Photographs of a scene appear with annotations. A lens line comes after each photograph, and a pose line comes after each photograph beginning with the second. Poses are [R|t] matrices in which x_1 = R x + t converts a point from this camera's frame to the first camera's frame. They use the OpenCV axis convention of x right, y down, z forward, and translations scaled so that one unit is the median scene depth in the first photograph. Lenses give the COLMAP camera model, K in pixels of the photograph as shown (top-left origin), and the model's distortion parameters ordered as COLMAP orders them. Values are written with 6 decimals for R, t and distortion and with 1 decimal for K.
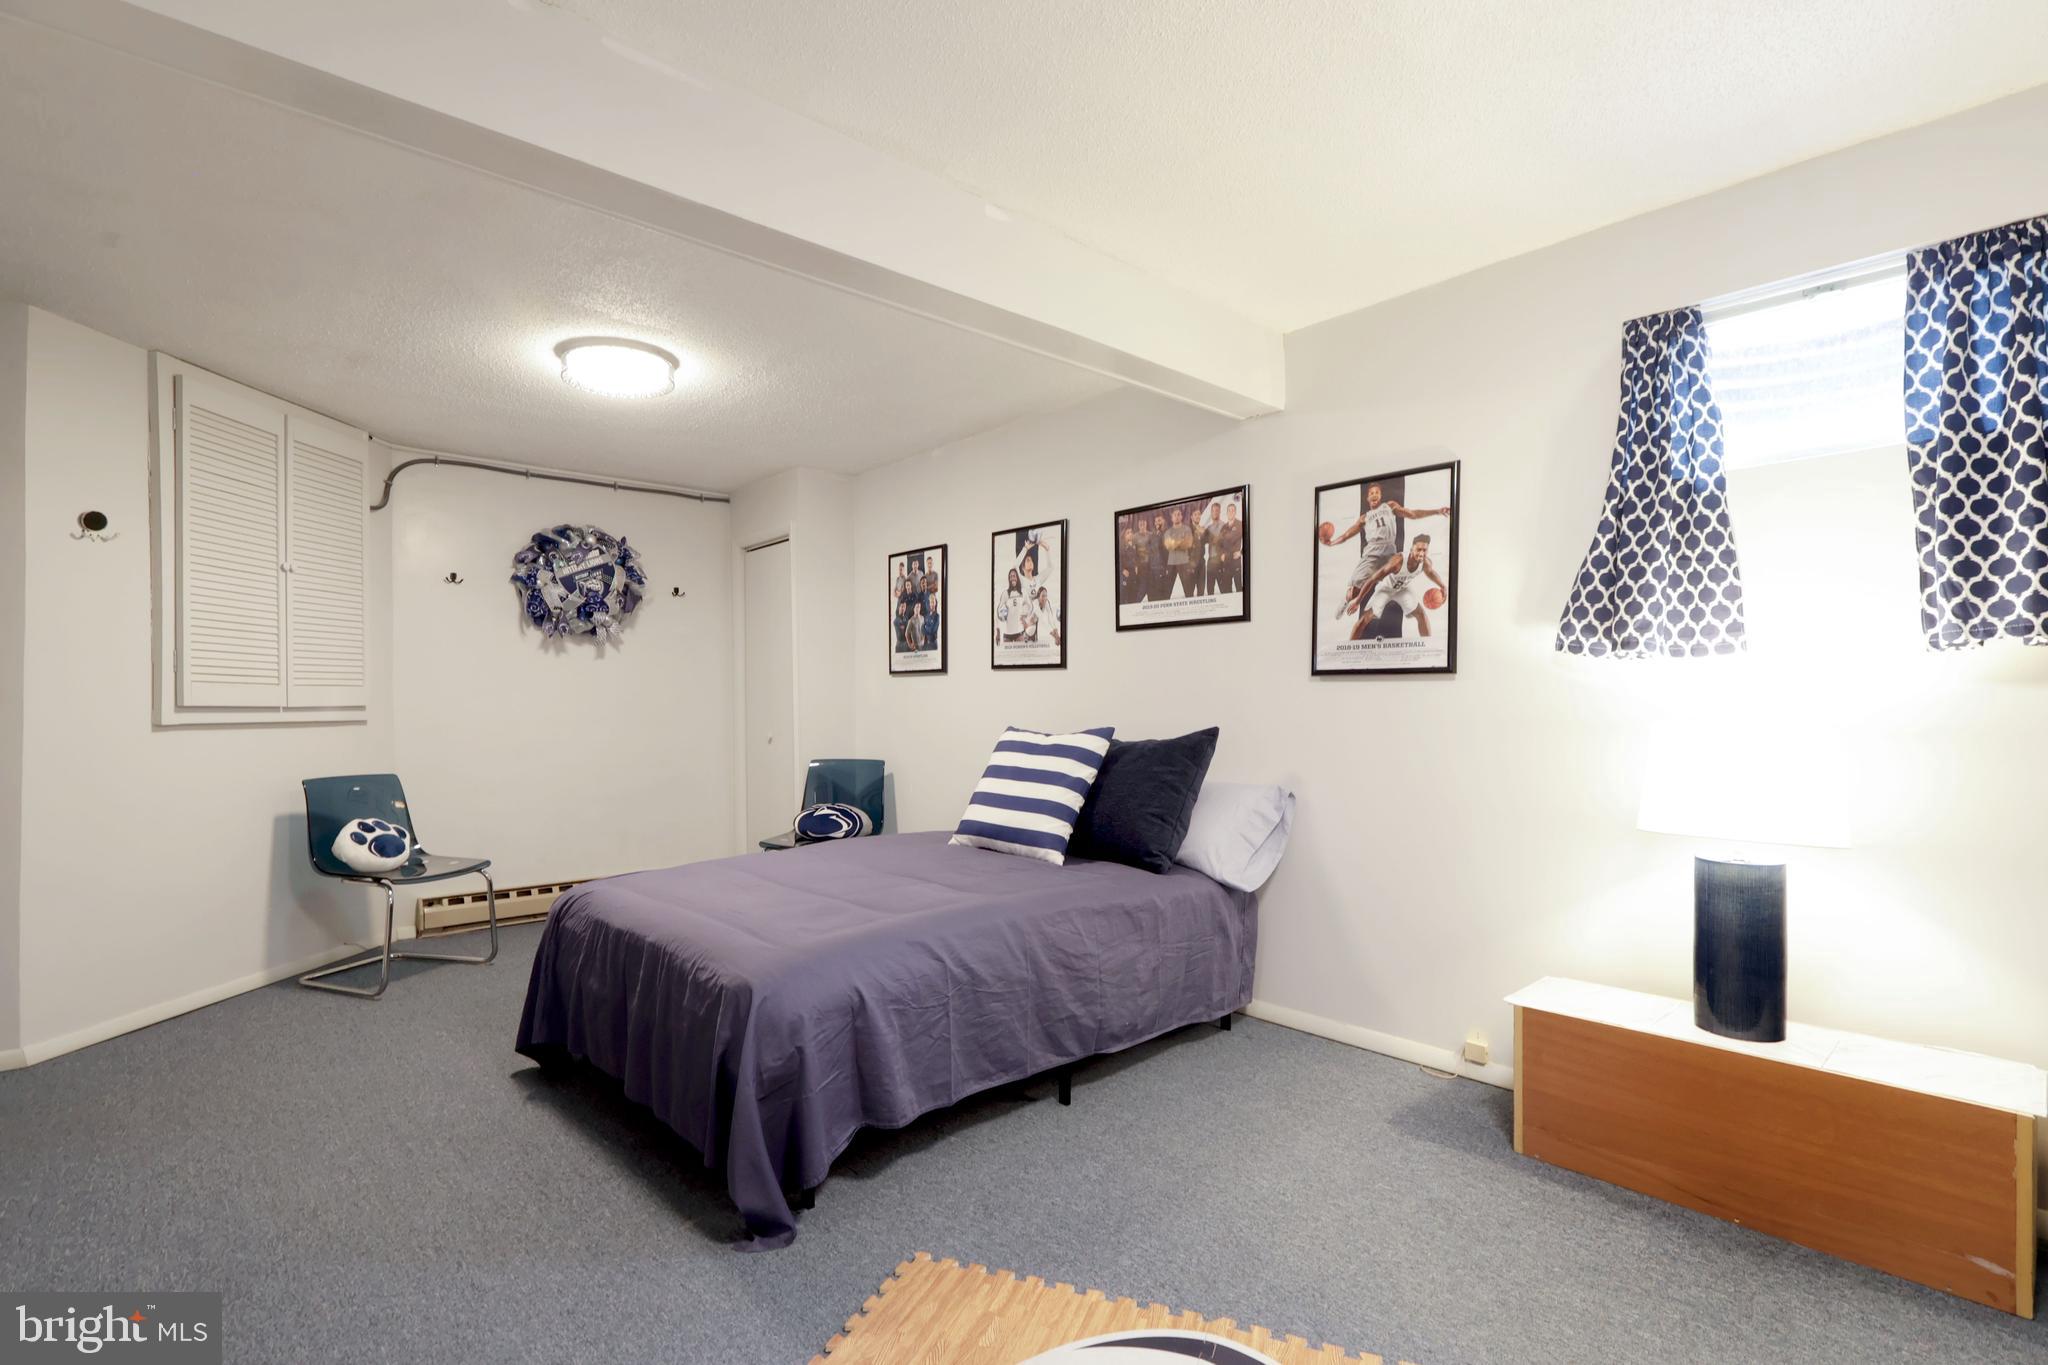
lens RADIAL K [[959.7, 0, 1017.0], [0, 959.7, 691.4], [0, 0, 1]] dist [-0.000456, 0.000245]
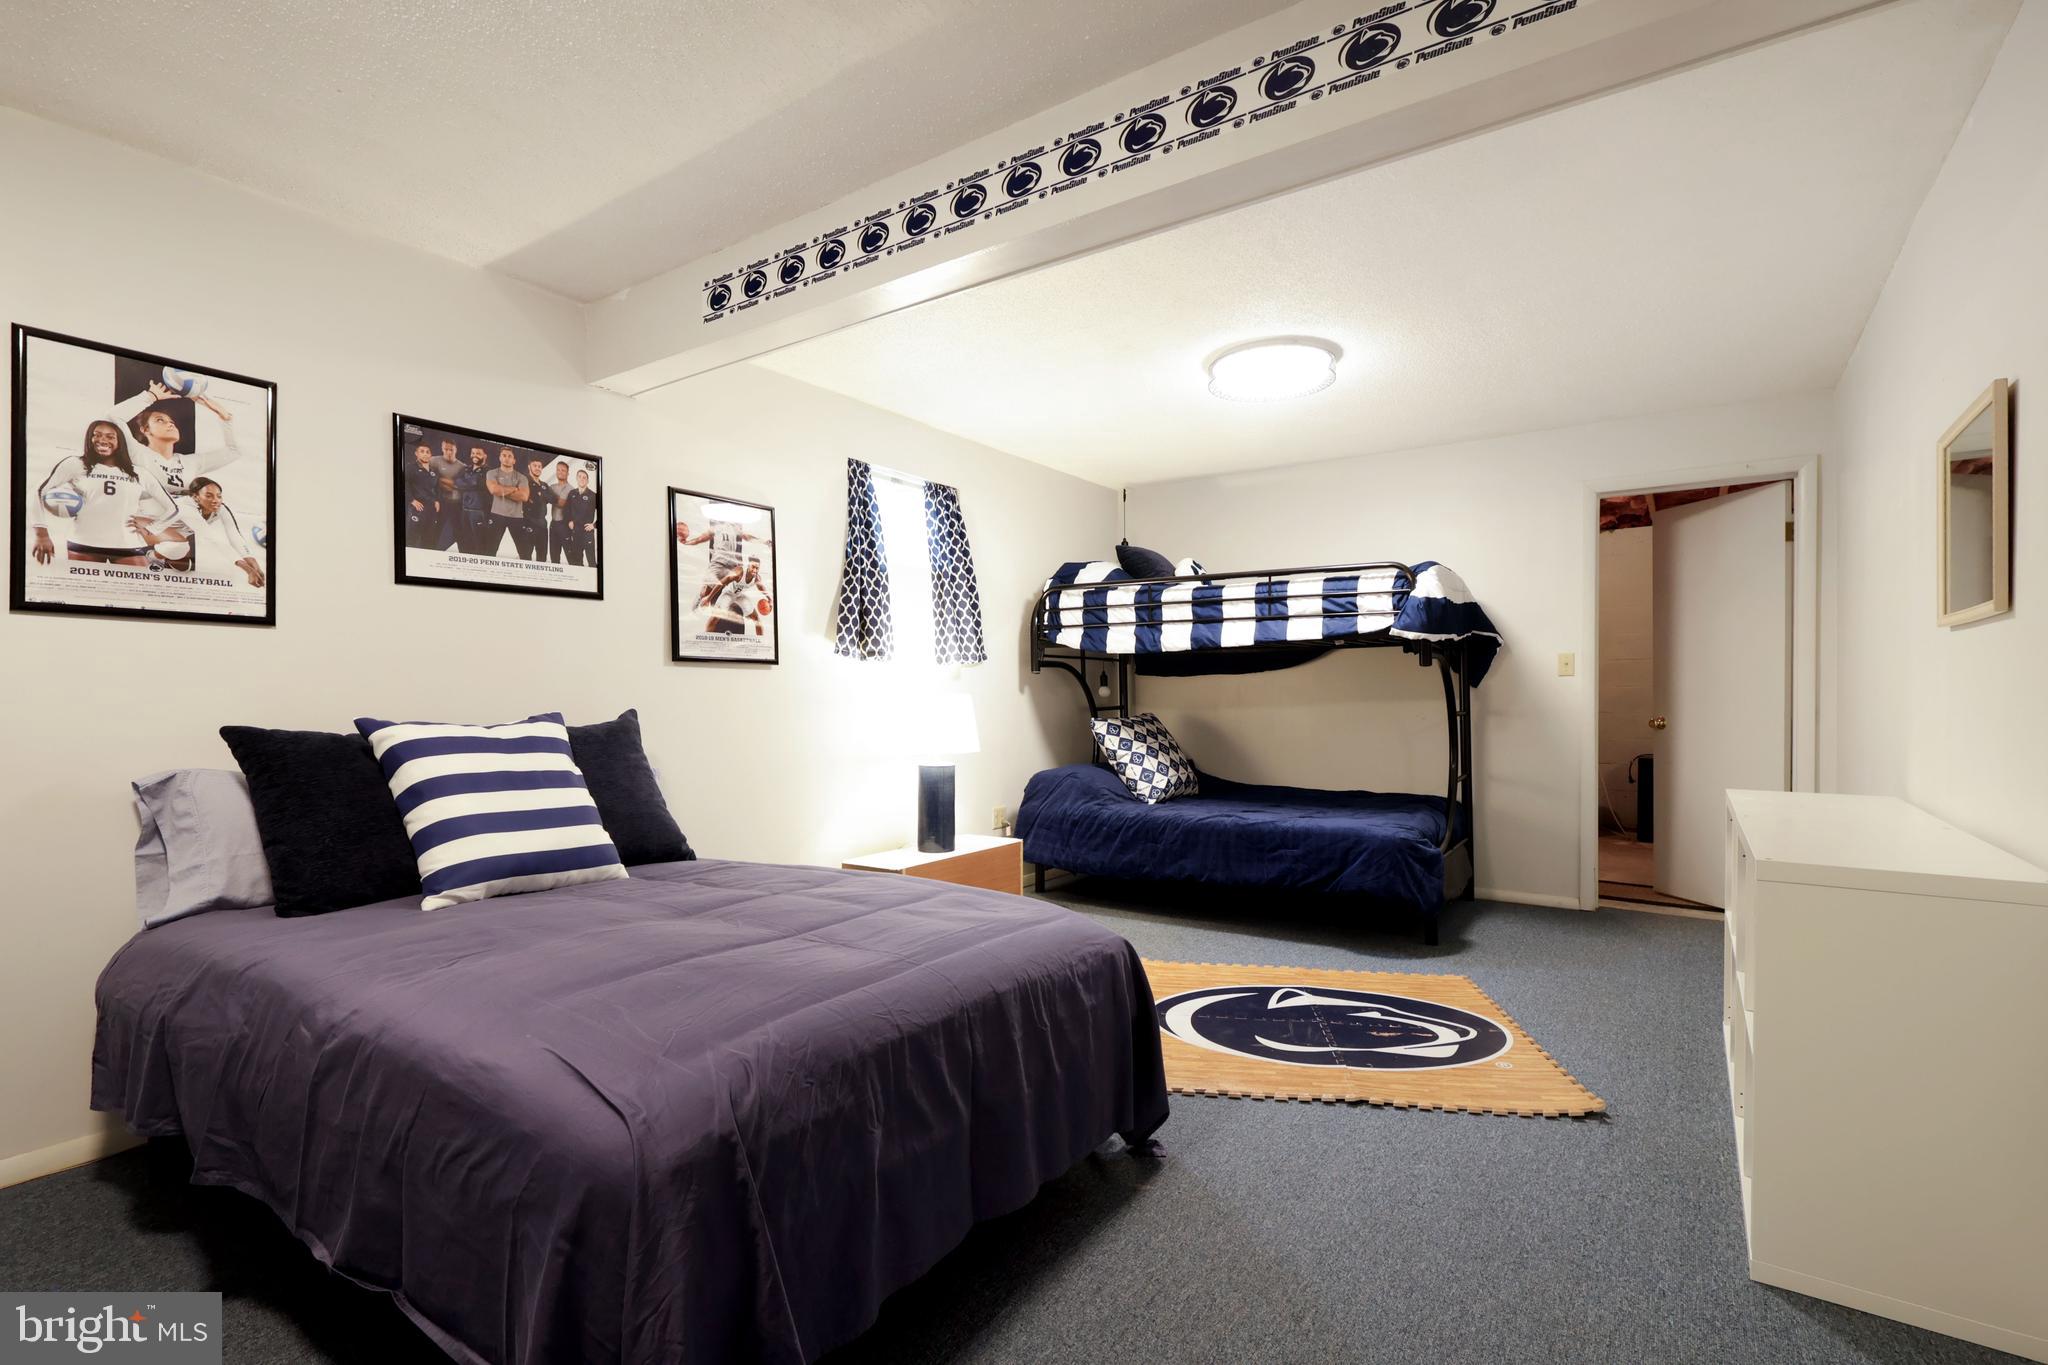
lens RADIAL K [[957.7, 0, 1015.3], [0, 957.7, 679.4], [0, 0, 1]] dist [0.000147, 0.000019]
pose [[-0.220952, 0.025388, 0.974954, -0.754901], [-0.000123, 0.999660, -0.026059, 0.029914], [-0.975285, -0.005878, -0.220874, 0.786484]]
